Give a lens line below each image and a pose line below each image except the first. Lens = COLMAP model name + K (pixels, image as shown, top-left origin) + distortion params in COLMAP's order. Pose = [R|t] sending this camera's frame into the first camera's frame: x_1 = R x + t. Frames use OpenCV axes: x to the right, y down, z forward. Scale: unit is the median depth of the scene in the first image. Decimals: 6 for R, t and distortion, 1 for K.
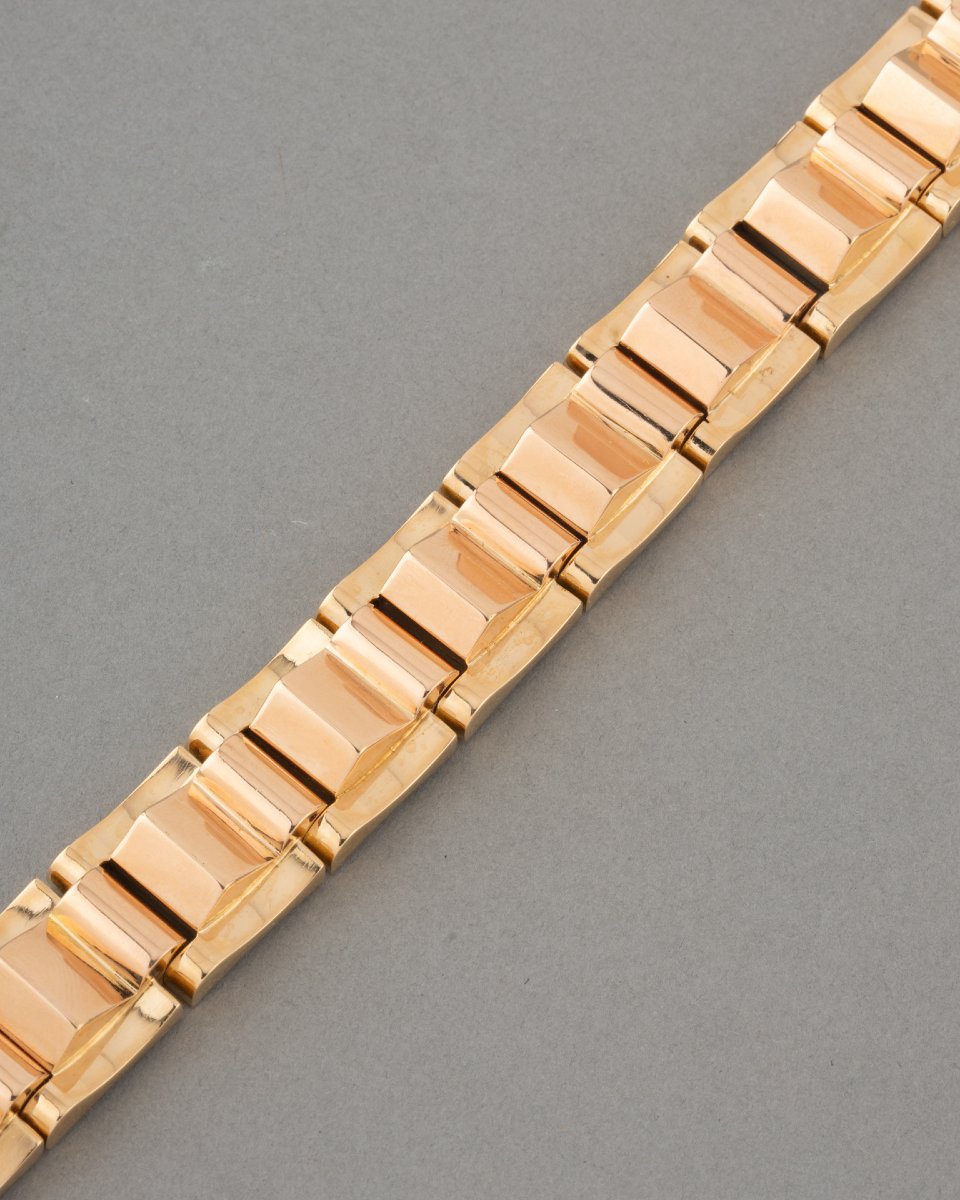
lens RADIAL K [[5749.4, 0, 480.0], [0, 5749.4, 600.0], [0, 0, 1]] dist [0.342796, 2.930061]
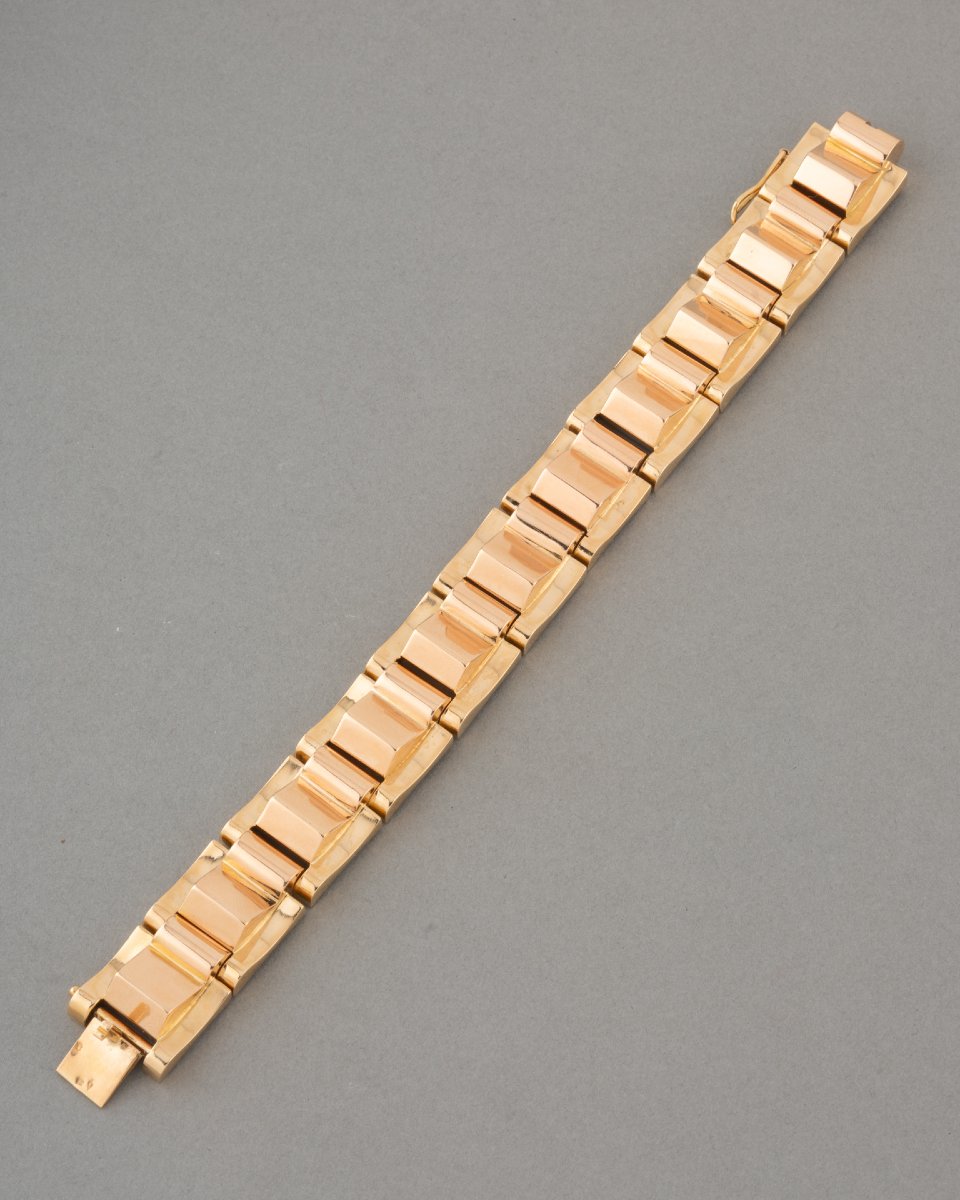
lens RADIAL K [[5749.4, 0, 480.0], [0, 5749.4, 600.0], [0, 0, 1]] dist [0.342796, 2.930061]
pose [[0.996568, -0.081898, -0.012009, 0.027173], [0.082042, 0.996556, 0.012045, -0.035527], [0.010981, -0.012989, 0.999855, -0.683166]]
